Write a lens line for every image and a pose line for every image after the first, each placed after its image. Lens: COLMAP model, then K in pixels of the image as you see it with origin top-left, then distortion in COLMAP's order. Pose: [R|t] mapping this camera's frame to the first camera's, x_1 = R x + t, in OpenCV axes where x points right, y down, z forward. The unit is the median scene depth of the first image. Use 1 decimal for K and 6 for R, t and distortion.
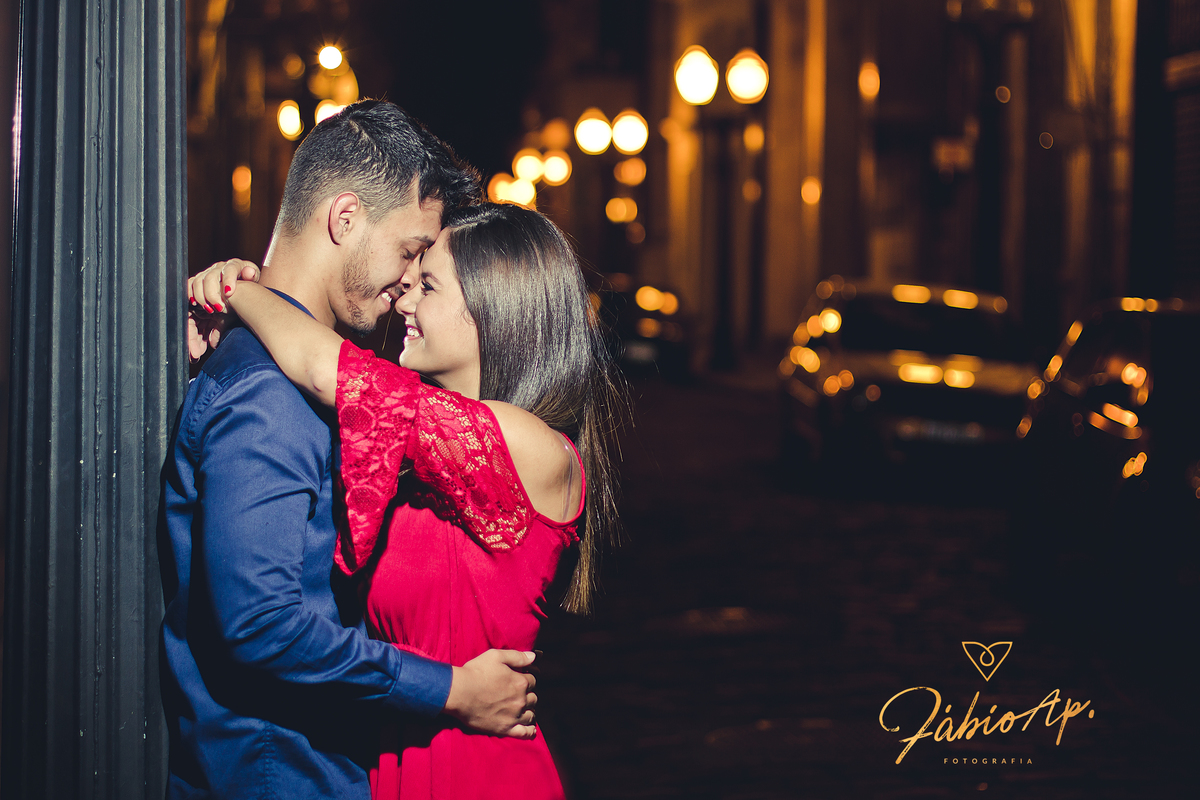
lens RADIAL K [[3163.0, 0, 599.1], [0, 3163.0, 408.1], [0, 0, 1]] dist [-0.106100, 0.000000]
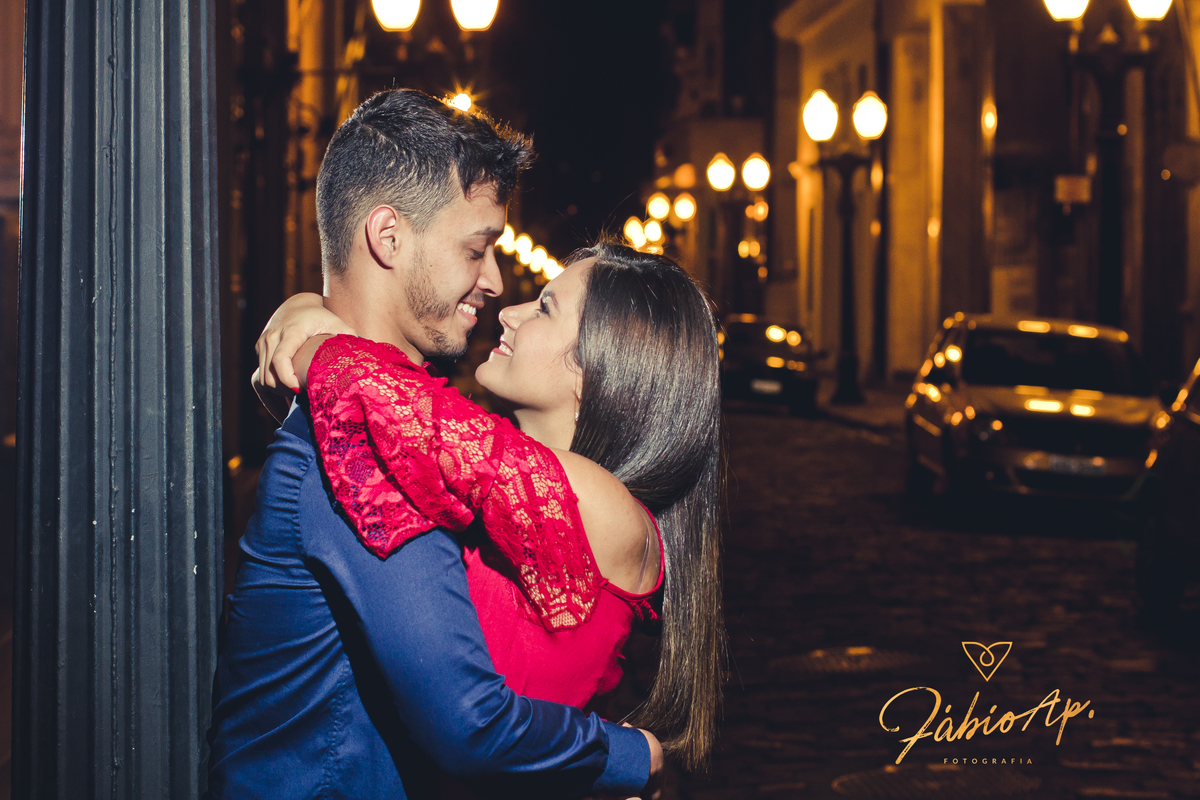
lens RADIAL K [[3163.0, 0, 603.9], [0, 3163.0, 390.7], [0, 0, 1]] dist [-0.106100, 0.000000]
pose [[0.999273, -0.007733, -0.037319, 0.008055], [0.007109, 0.999833, -0.016820, -0.003588], [0.037443, 0.016542, 0.999162, 0.139396]]
